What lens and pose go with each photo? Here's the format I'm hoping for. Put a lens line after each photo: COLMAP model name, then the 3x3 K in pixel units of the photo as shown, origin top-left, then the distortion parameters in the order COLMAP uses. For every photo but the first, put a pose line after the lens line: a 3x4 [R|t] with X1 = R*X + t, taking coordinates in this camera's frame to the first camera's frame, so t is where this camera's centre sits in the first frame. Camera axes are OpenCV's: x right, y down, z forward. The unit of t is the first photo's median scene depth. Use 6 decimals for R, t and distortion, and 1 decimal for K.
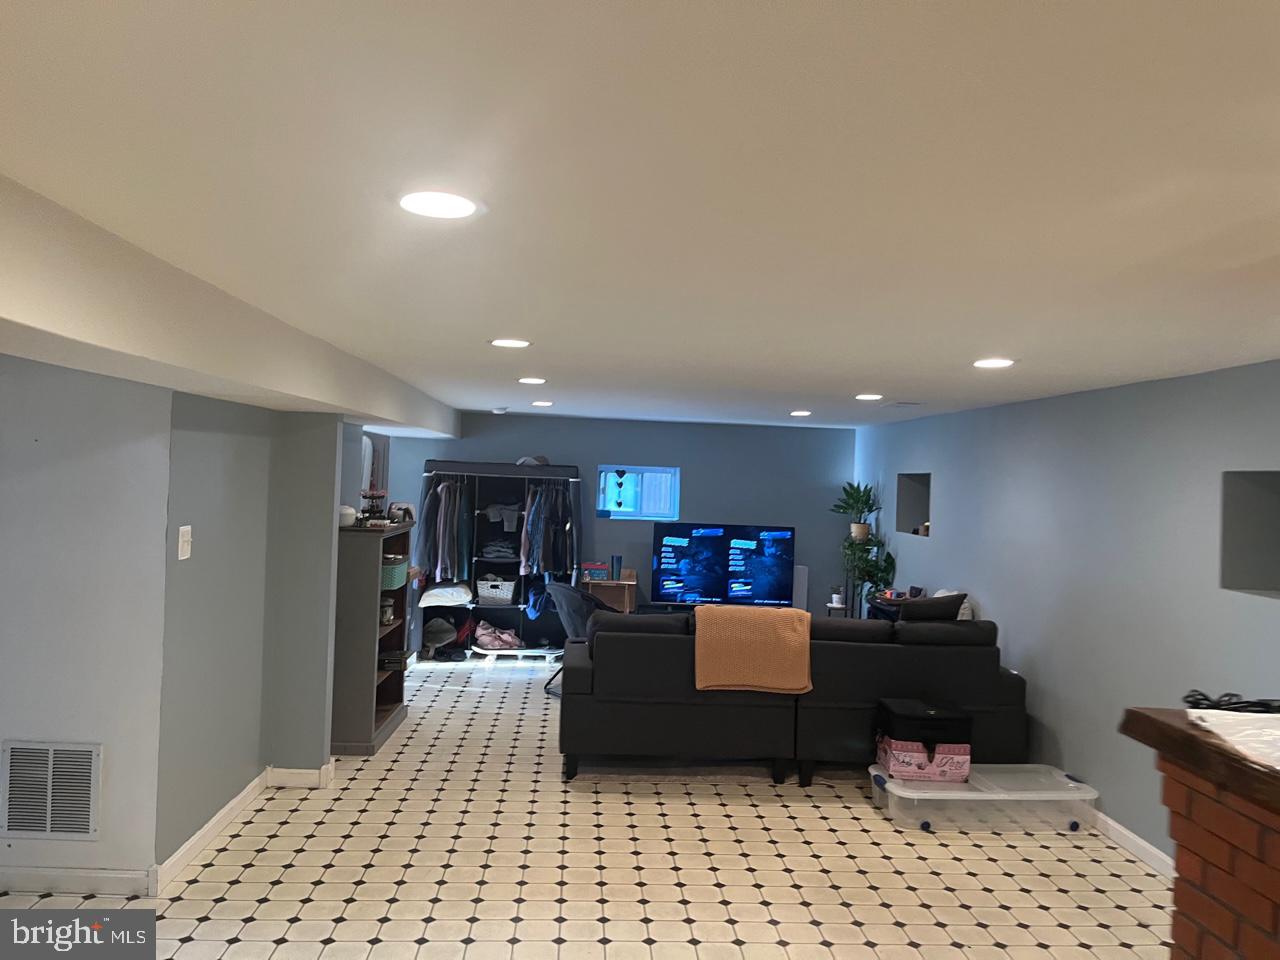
lens RADIAL K [[957.2, 0, 631.7], [0, 957.2, 487.8], [0, 0, 1]] dist [0.070863, -0.096057]
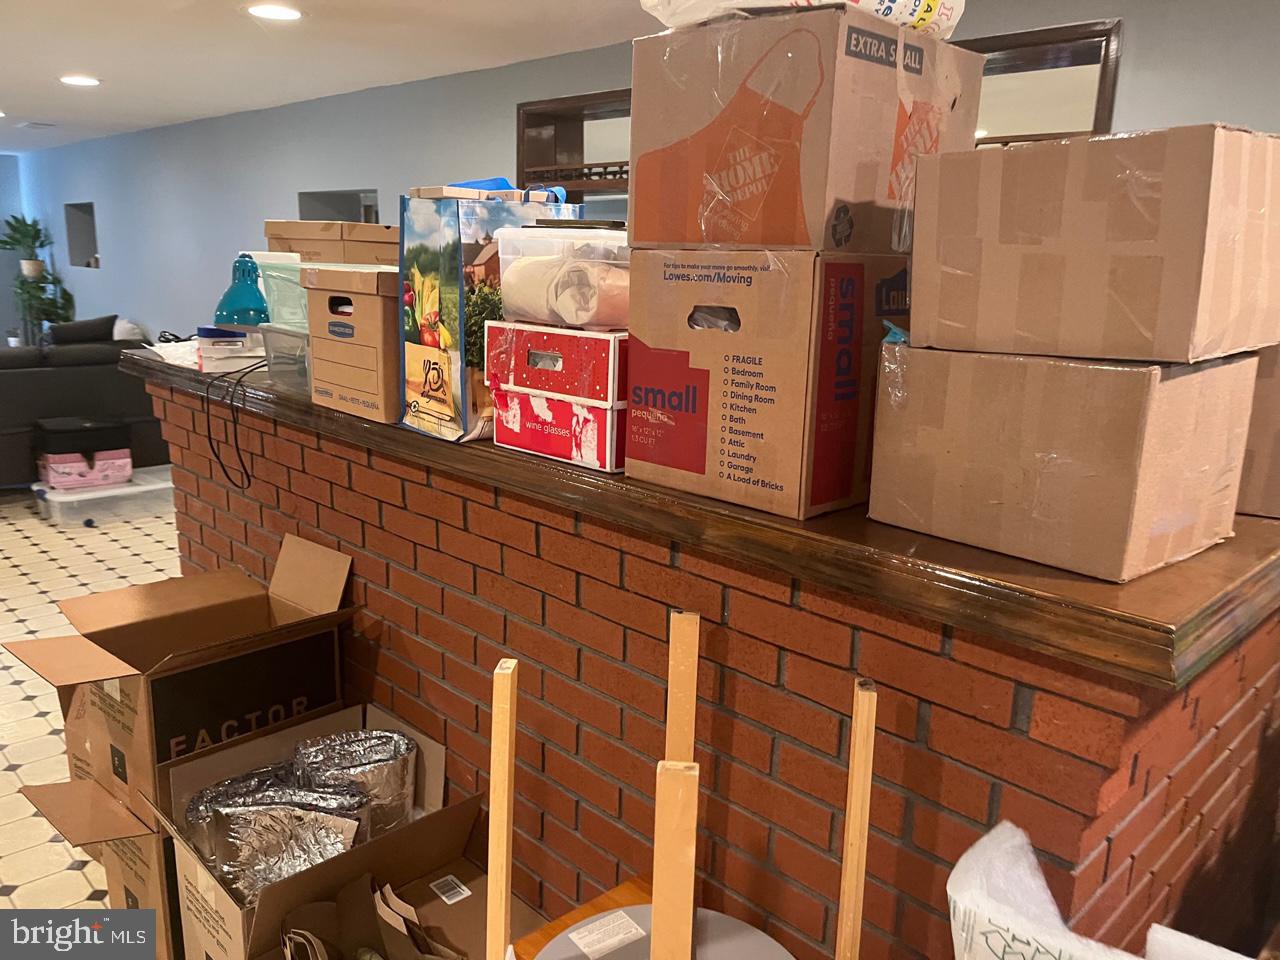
lens RADIAL K [[957.2, 0, 631.7], [0, 957.2, 487.8], [0, 0, 1]] dist [0.070863, -0.096057]
pose [[0.751580, -0.168123, 0.637858, 0.038400], [0.004982, 0.968395, 0.249373, 0.019869], [-0.659623, -0.184246, 0.728663, -0.121401]]
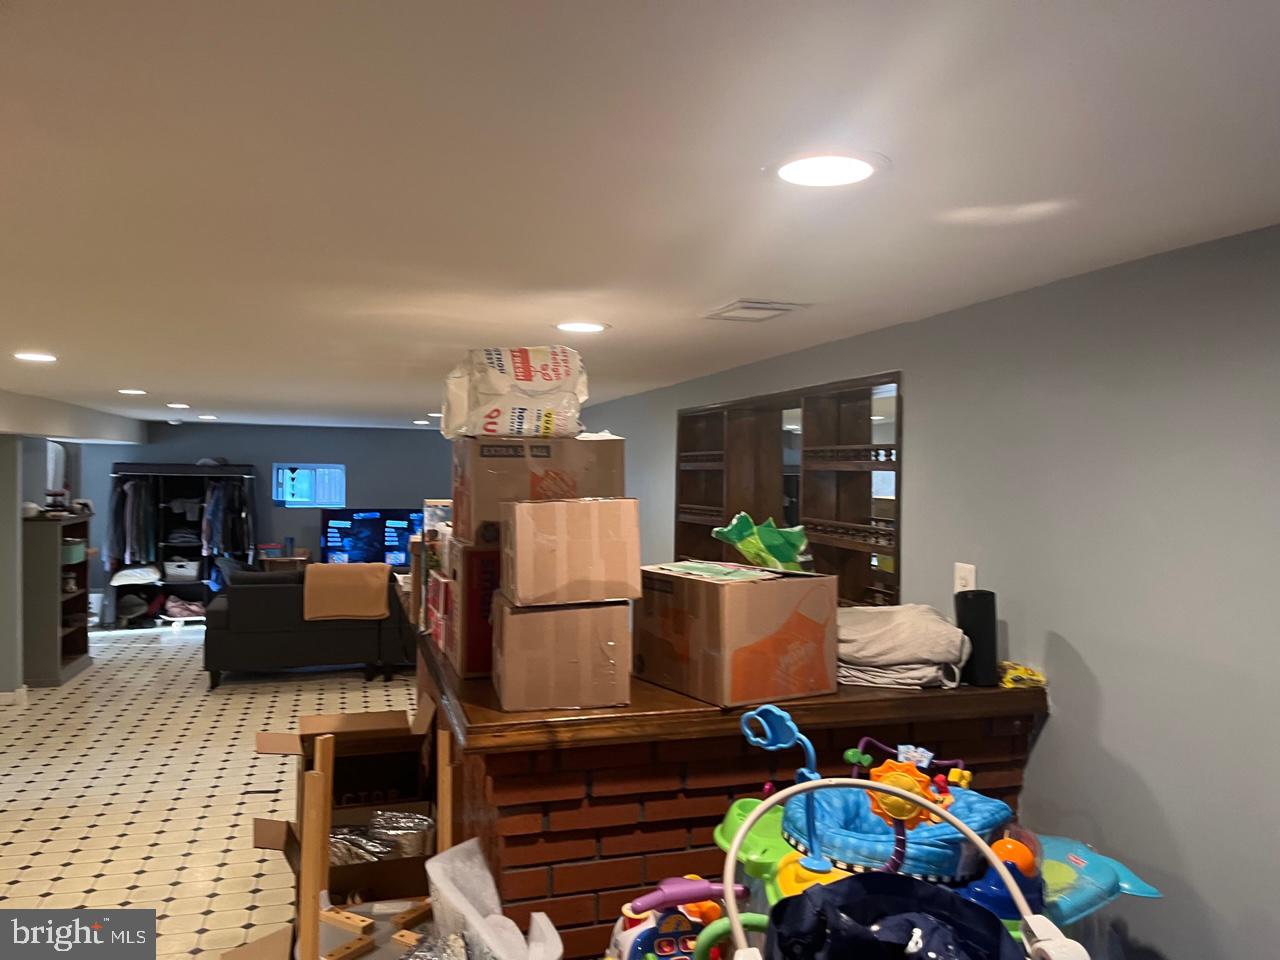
lens RADIAL K [[949.5, 0, 652.1], [0, 949.5, 498.6], [0, 0, 1]] dist [0.050957, -0.097666]
pose [[0.967655, -0.030947, 0.250374, 0.134784], [0.025312, 0.999349, 0.025693, 0.001628], [-0.251006, -0.018525, 0.967808, -0.318432]]
